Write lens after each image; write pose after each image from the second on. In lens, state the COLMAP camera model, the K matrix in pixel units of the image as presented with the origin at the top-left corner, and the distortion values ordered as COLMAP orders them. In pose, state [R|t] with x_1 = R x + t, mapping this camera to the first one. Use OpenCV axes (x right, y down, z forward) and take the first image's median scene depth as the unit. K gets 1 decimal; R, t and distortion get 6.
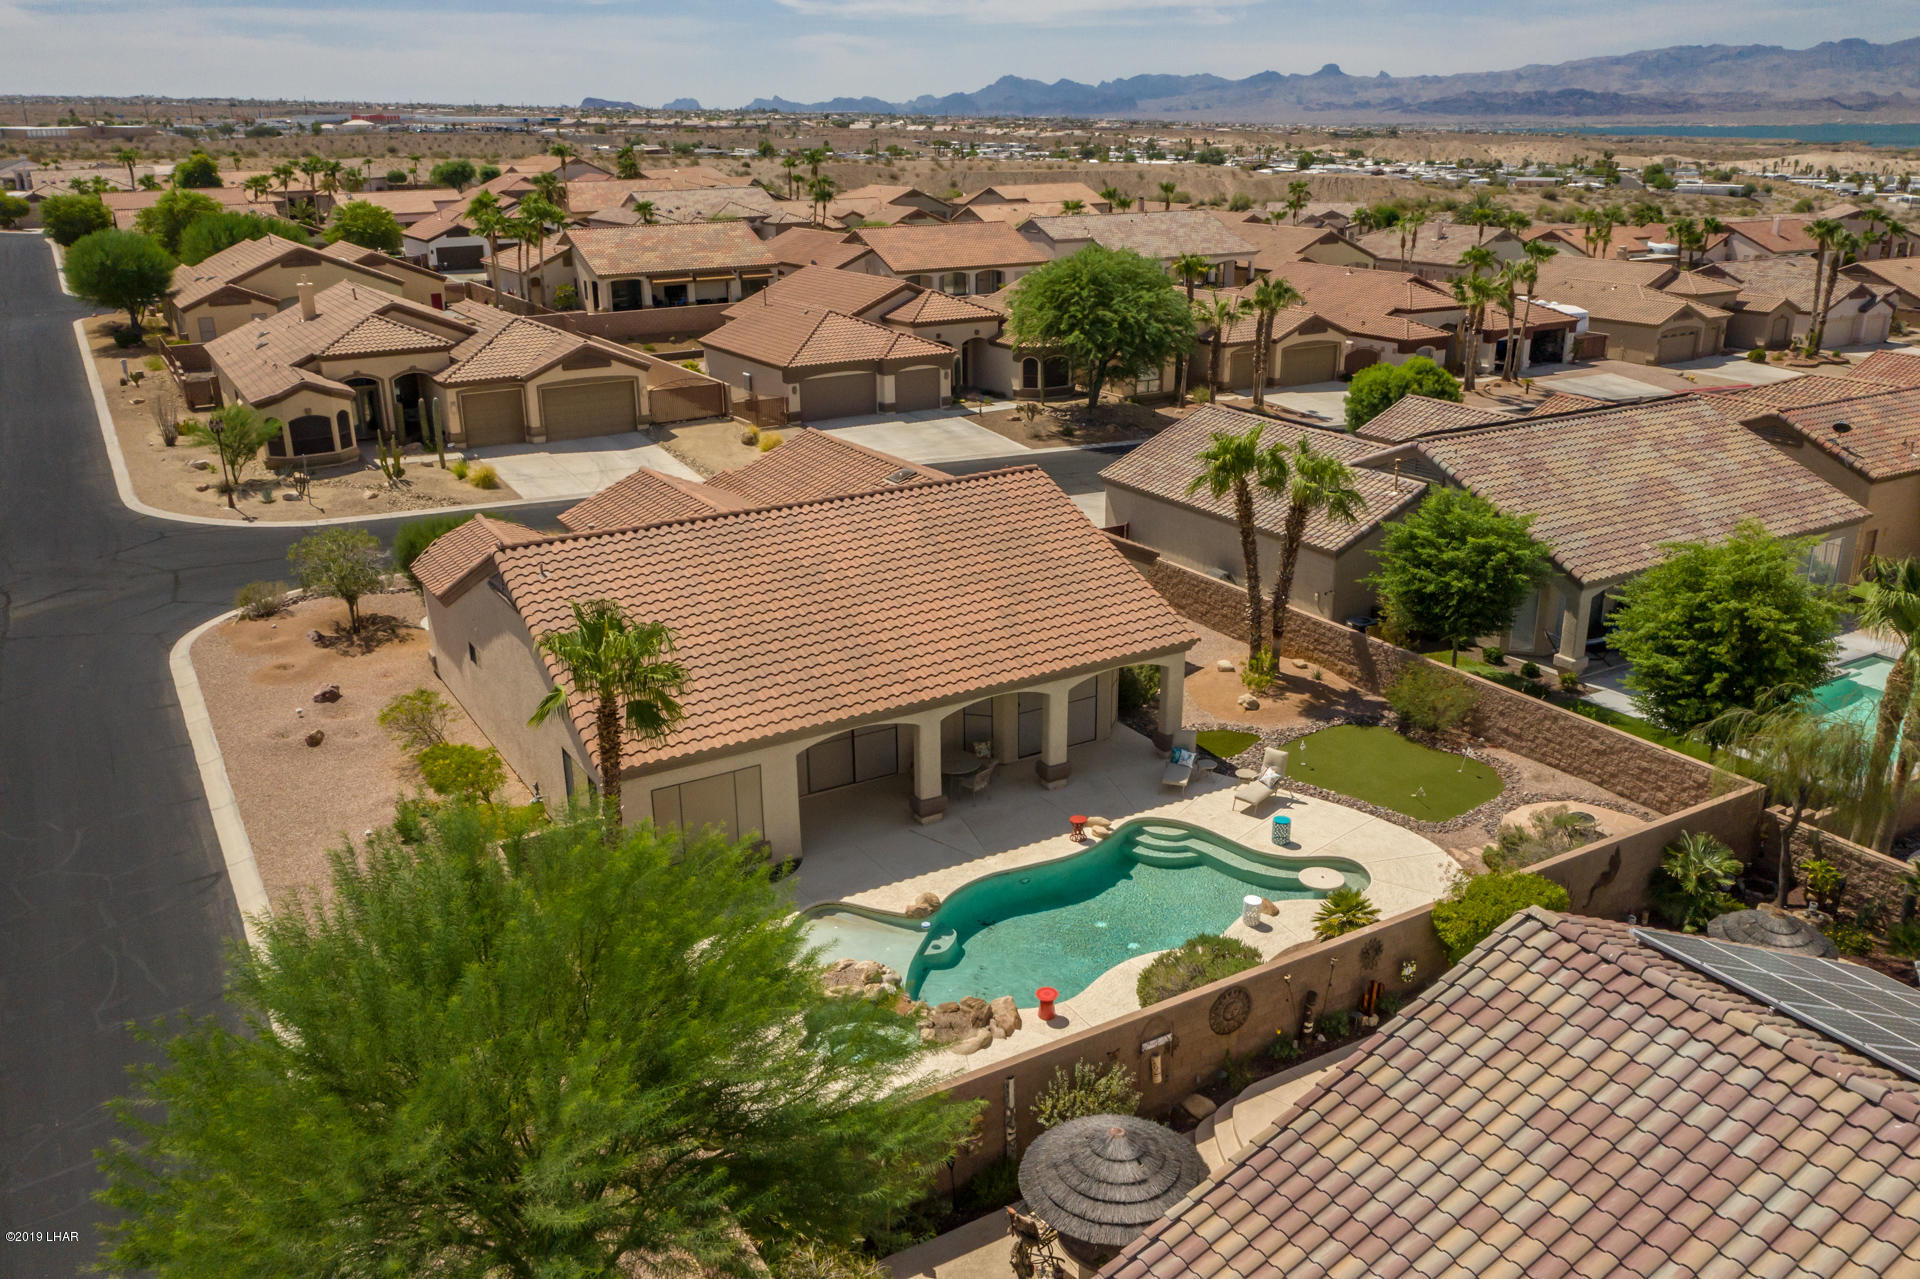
lens RADIAL K [[1527.6, 0, 957.6], [0, 1527.6, 638.8], [0, 0, 1]] dist [-0.021760, 0.005448]
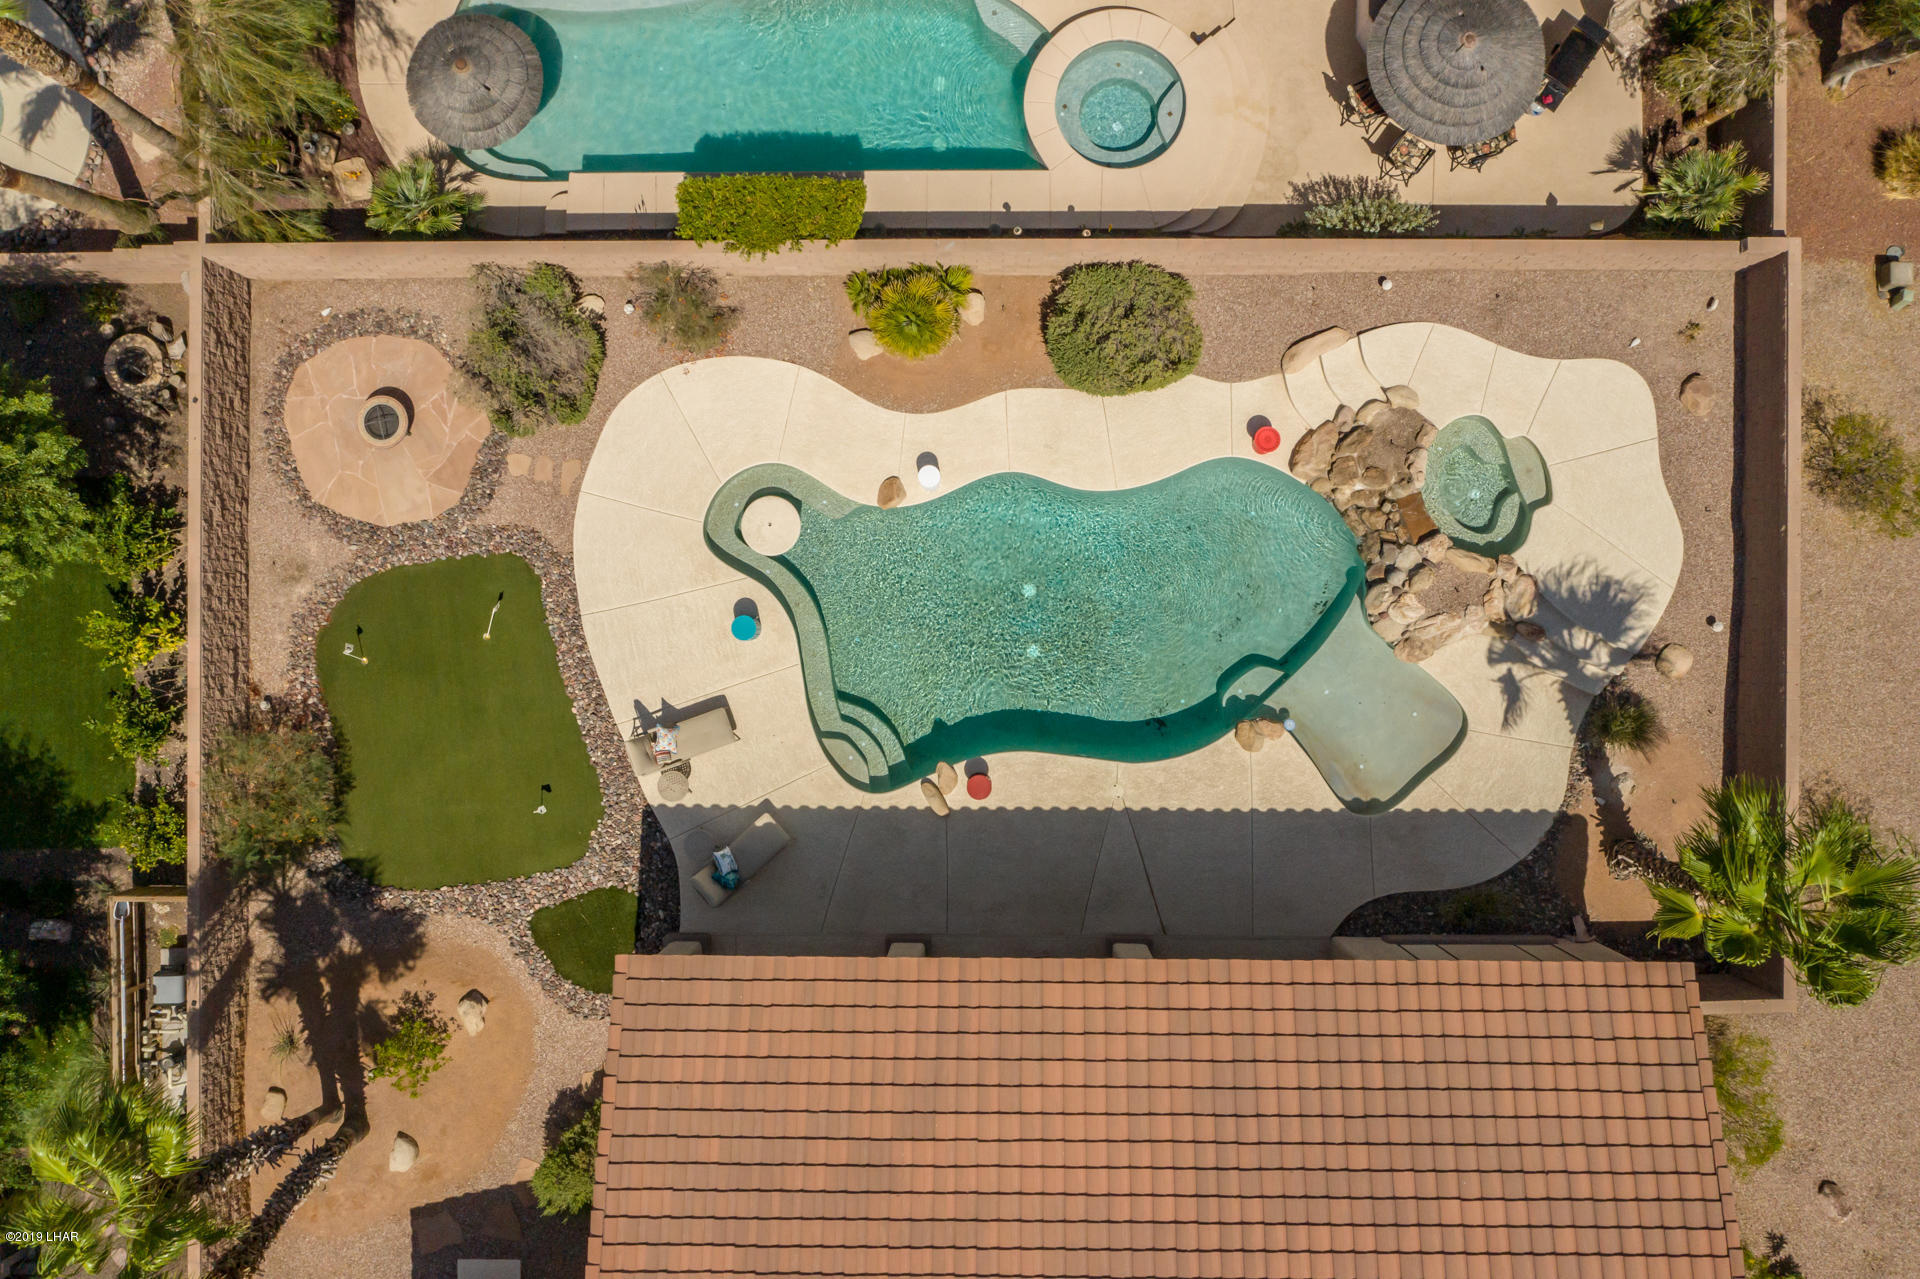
lens RADIAL K [[1540.8, 0, 995.1], [0, 1540.8, 641.1], [0, 0, 1]] dist [-0.035719, -0.001759]
pose [[-0.858998, -0.510584, 0.037776, 0.059688], [0.197661, -0.262668, 0.944423, -0.396525], [-0.472285, 0.818724, 0.326554, 0.526830]]
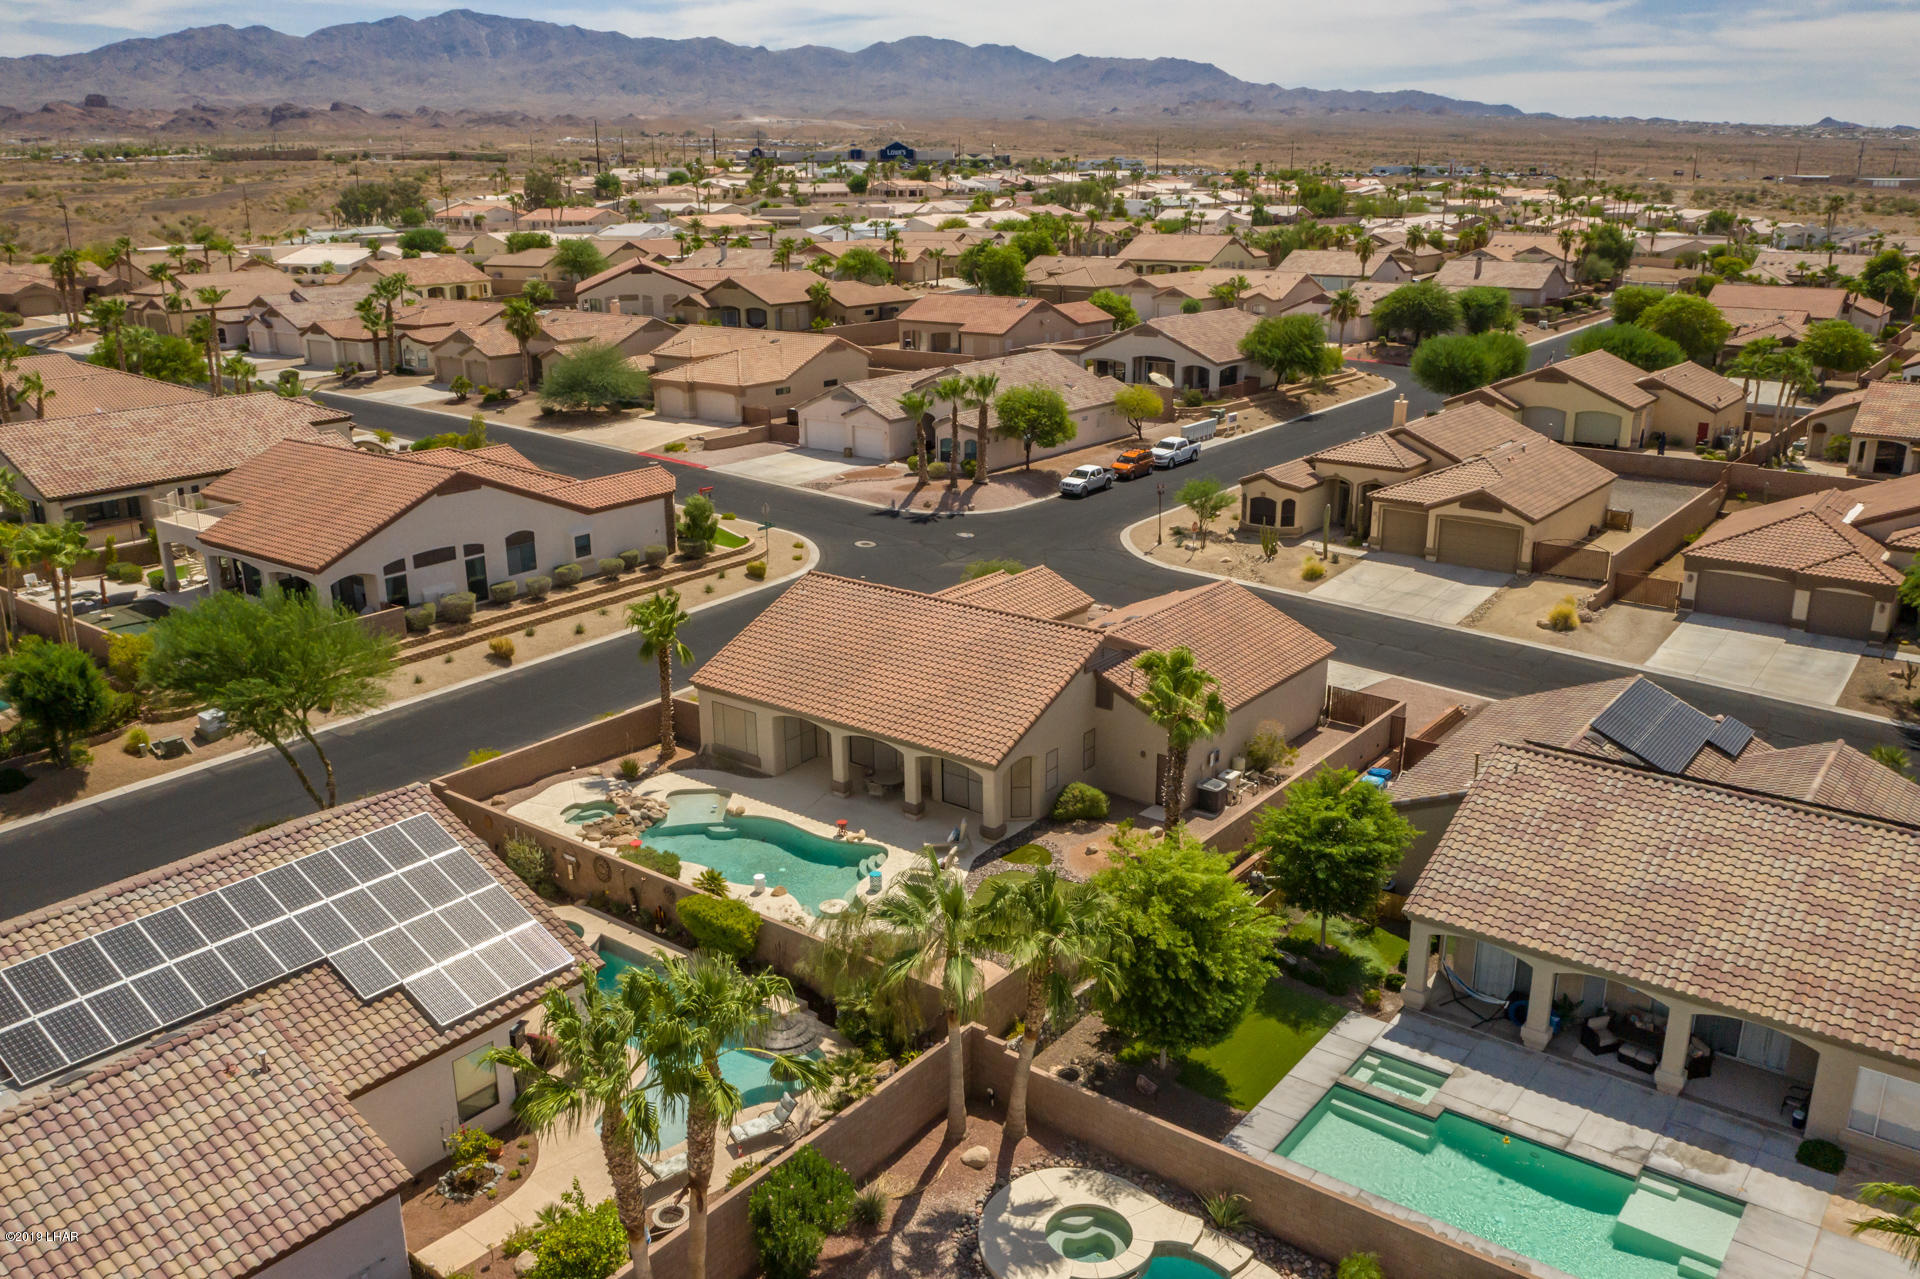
lens RADIAL K [[1521.8, 0, 962.0], [0, 1521.8, 638.8], [0, 0, 1]] dist [-0.021847, 0.007896]
pose [[0.376149, 0.286056, -0.881297, 1.088601], [-0.304412, 0.936504, 0.174049, -0.277407], [0.875126, 0.202809, 0.439344, 0.278711]]
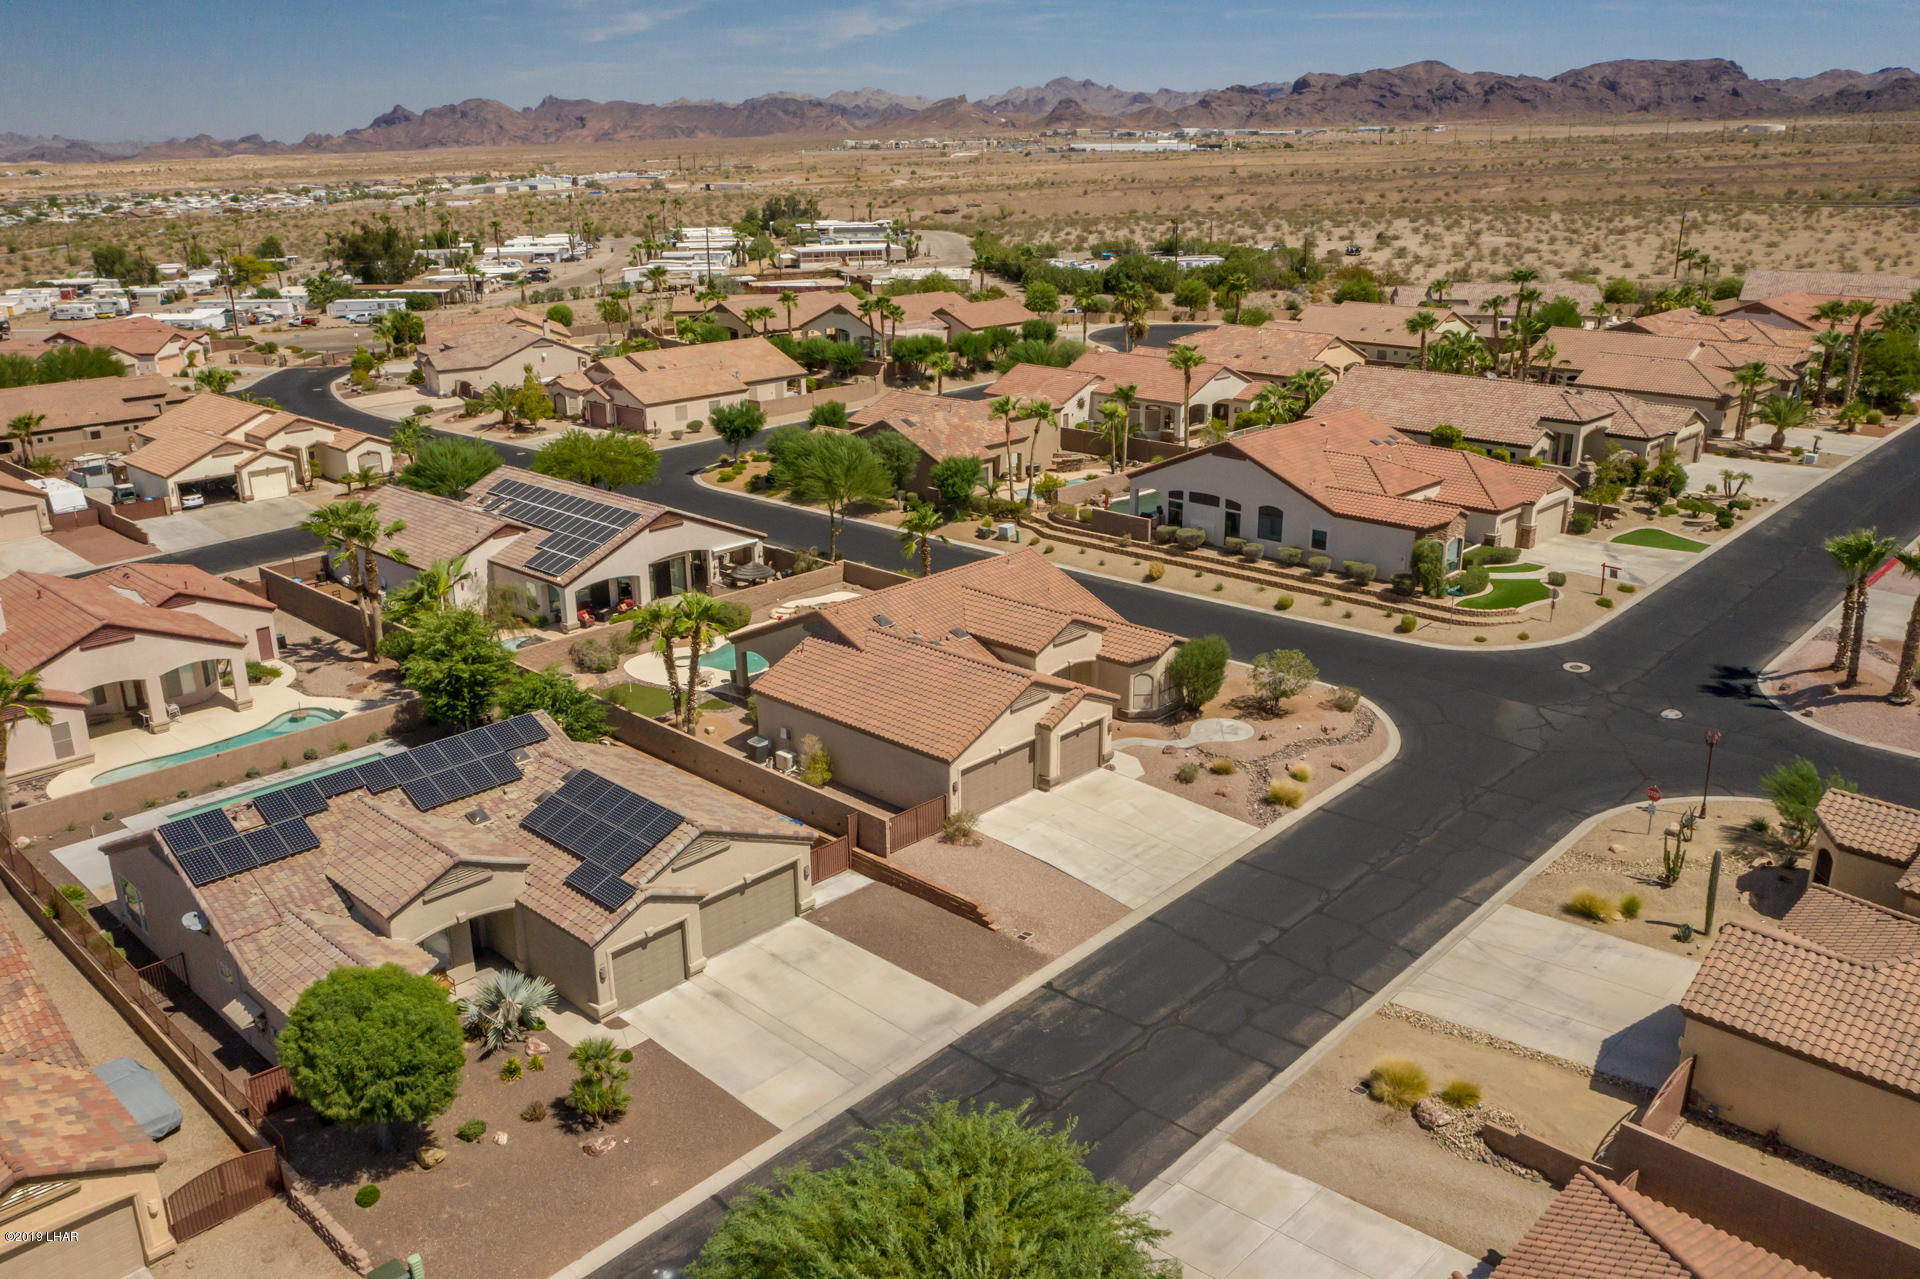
lens RADIAL K [[1492.1, 0, 953.0], [0, 1492.1, 639.0], [0, 0, 1]] dist [-0.022168, 0.000618]
pose [[-0.962868, 0.109774, -0.246646, 0.292084], [-0.063542, 0.795787, 0.602234, -0.997981], [0.262388, 0.595544, -0.759263, 2.118967]]
